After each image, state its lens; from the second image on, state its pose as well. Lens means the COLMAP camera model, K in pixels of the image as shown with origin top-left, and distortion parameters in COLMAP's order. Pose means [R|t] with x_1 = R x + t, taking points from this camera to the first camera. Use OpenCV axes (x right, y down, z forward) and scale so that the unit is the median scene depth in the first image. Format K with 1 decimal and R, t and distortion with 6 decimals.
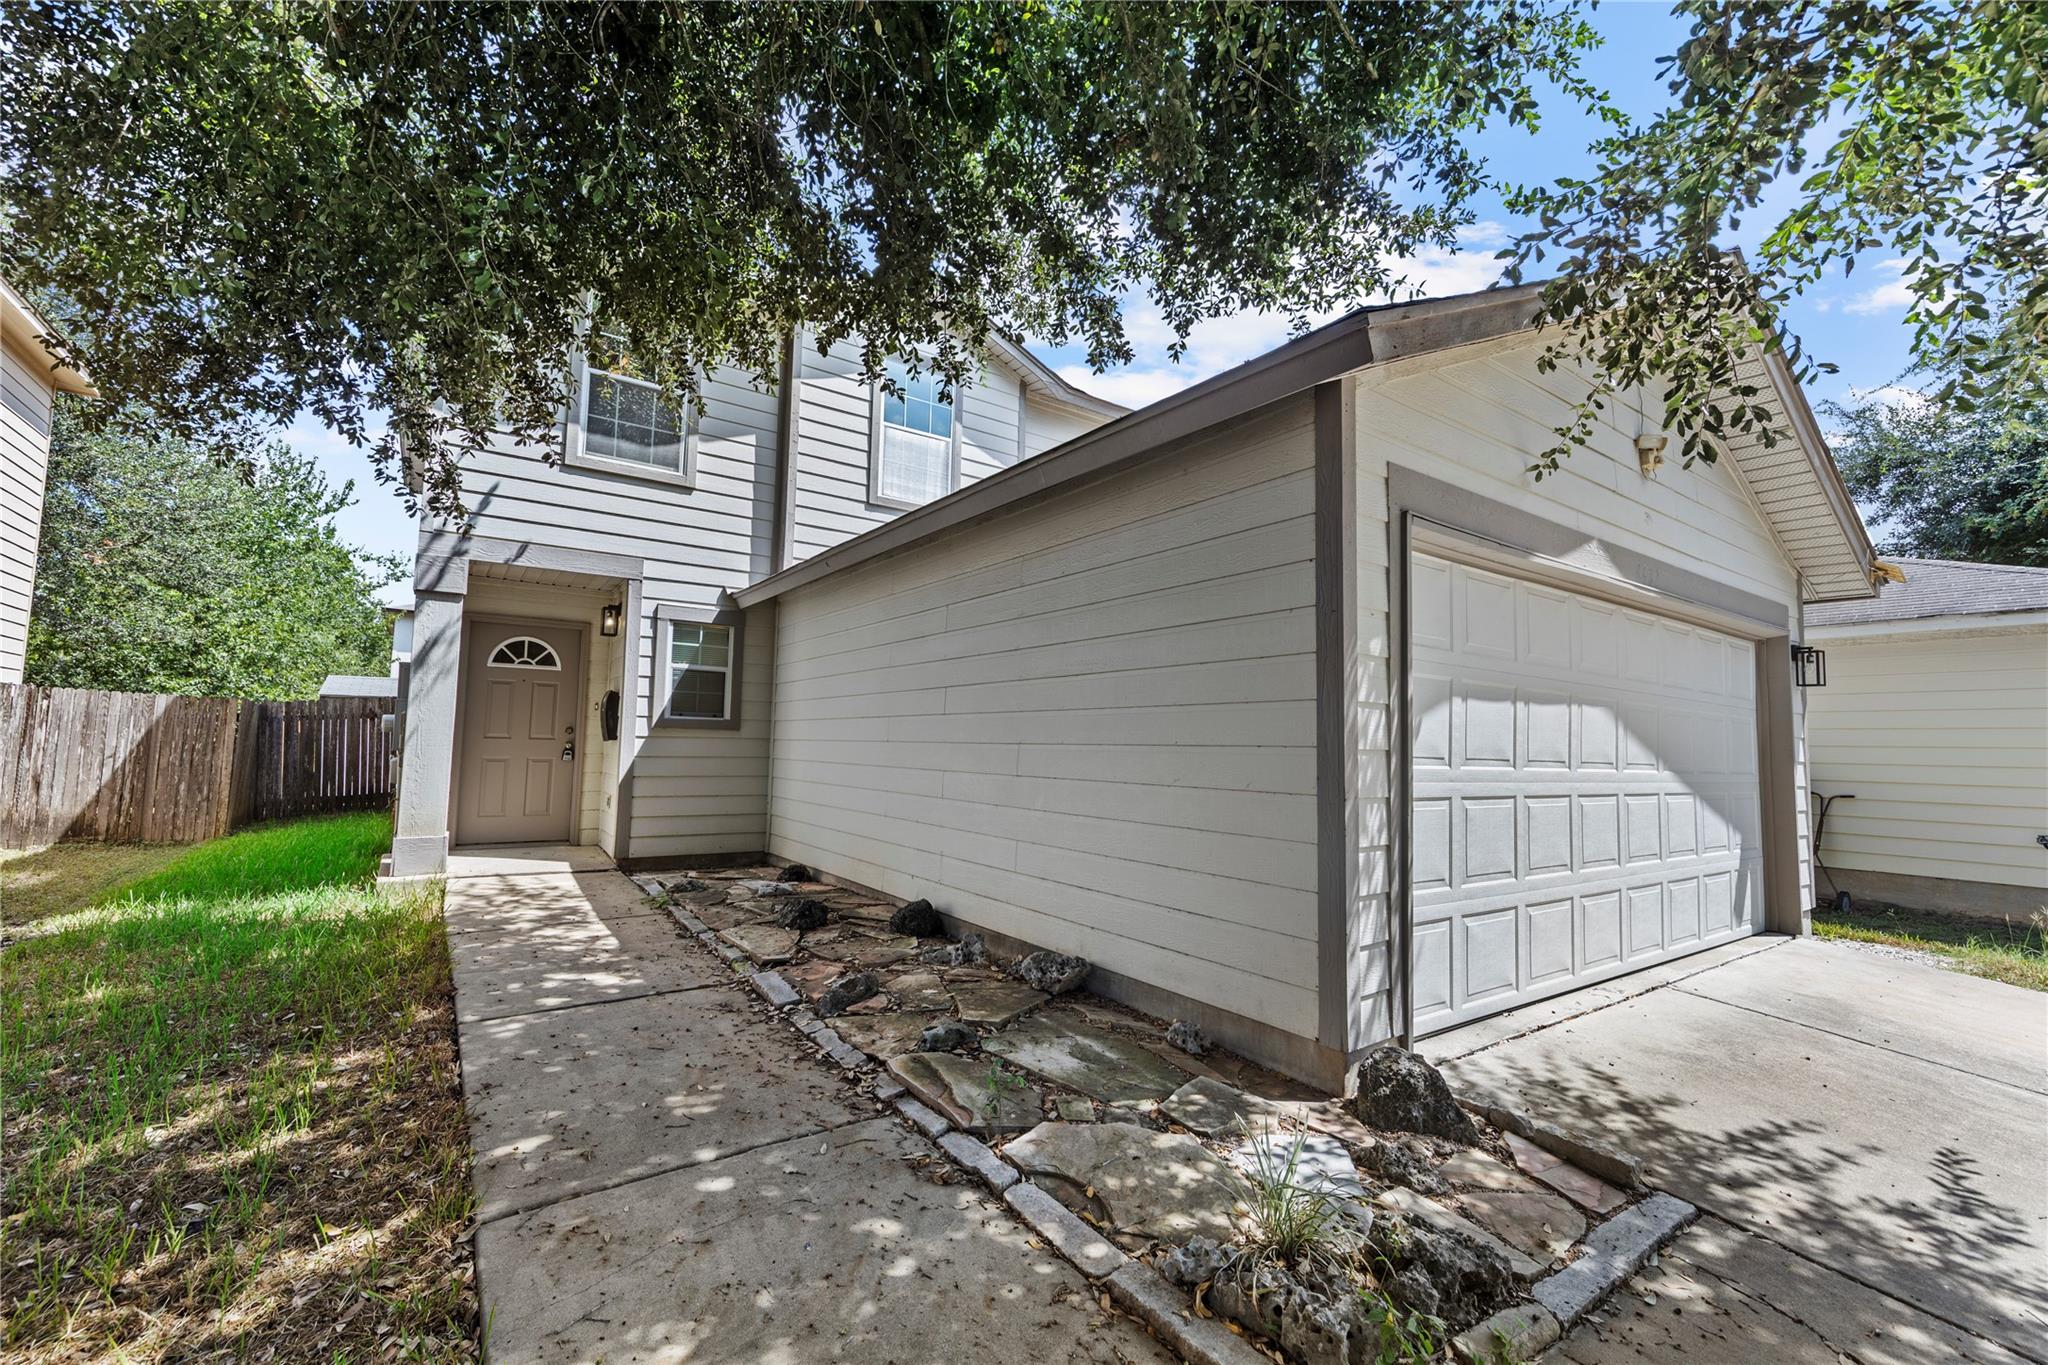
lens RADIAL K [[860.8, 0, 1024.0], [0, 860.8, 682.5], [0, 0, 1]] dist [0.007070, -0.000403]
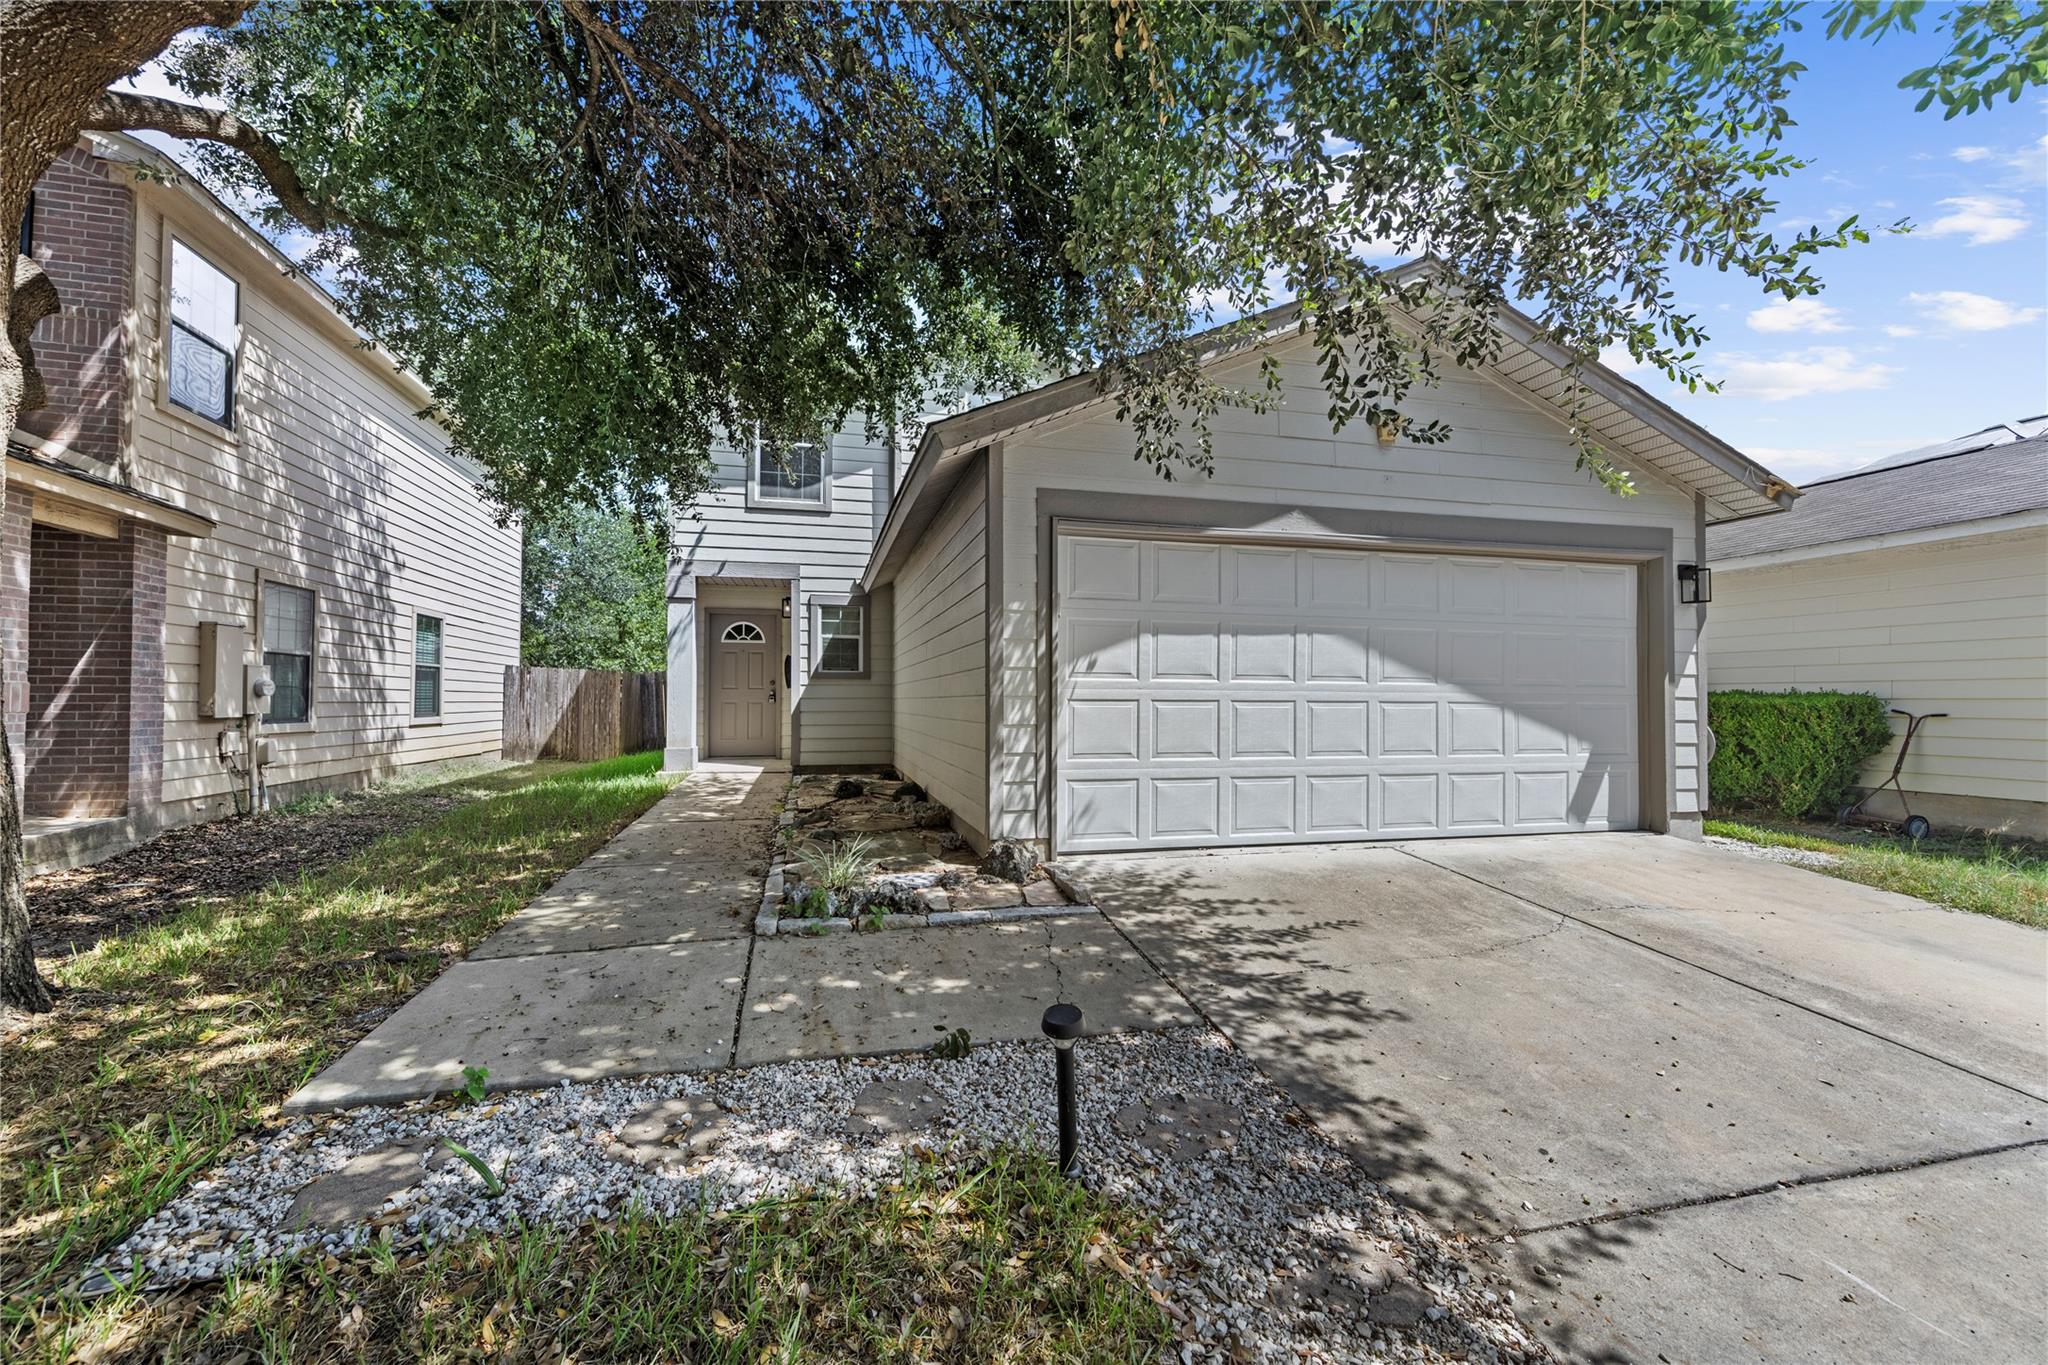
lens RADIAL K [[836.3, 0, 1024.0], [0, 836.3, 682.5], [0, 0, 1]] dist [0.000250, -0.000019]
pose [[0.934574, -0.028912, -0.354593, 0.428897], [0.046573, 0.998058, 0.041373, 0.016951], [0.352708, -0.055180, 0.934105, -0.217730]]
